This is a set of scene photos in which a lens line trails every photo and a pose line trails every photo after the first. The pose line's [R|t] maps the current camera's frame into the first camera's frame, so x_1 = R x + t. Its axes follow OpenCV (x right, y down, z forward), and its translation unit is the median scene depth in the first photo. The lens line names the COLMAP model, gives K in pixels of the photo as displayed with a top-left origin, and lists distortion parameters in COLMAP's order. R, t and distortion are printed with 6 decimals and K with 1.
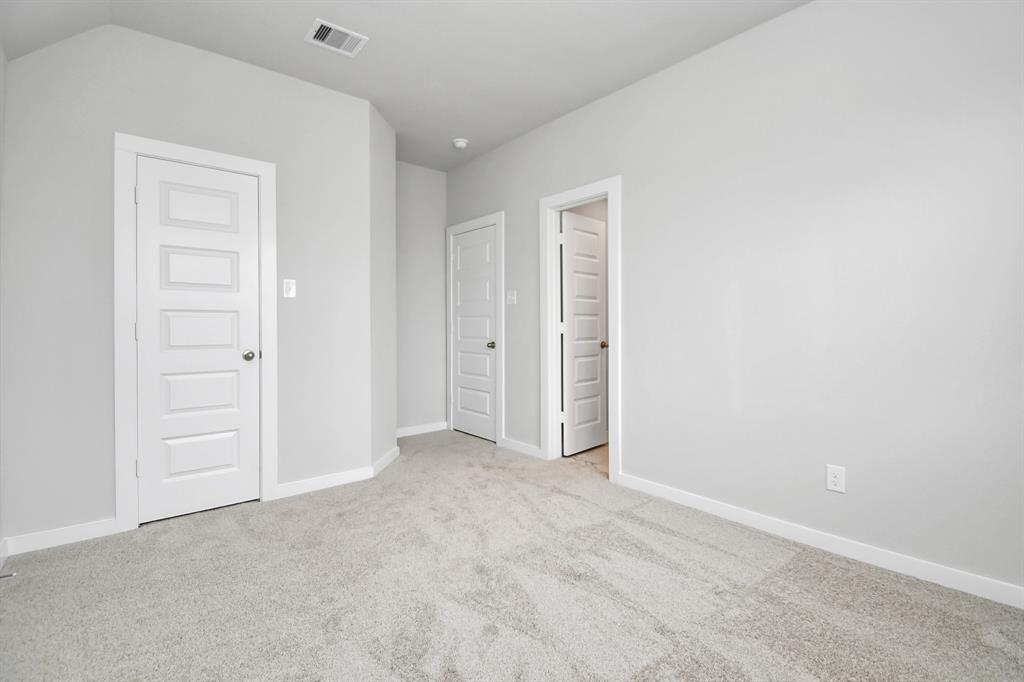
lens RADIAL K [[482.9, 0, 509.9], [0, 482.9, 329.8], [0, 0, 1]] dist [0.002085, 0.000248]
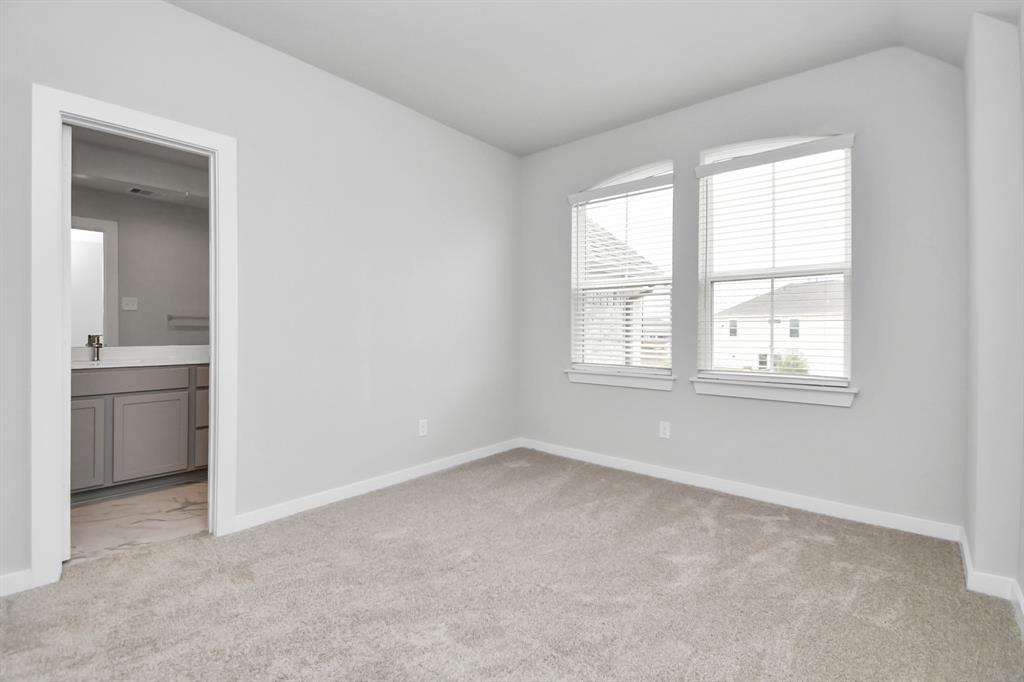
lens RADIAL K [[482.9, 0, 509.9], [0, 482.9, 329.8], [0, 0, 1]] dist [0.002085, 0.000248]
pose [[-0.180362, 0.001596, 0.983599, -0.698288], [0.006970, 0.999976, -0.000345, -0.002644], [-0.983576, 0.006794, -0.180369, 0.787797]]
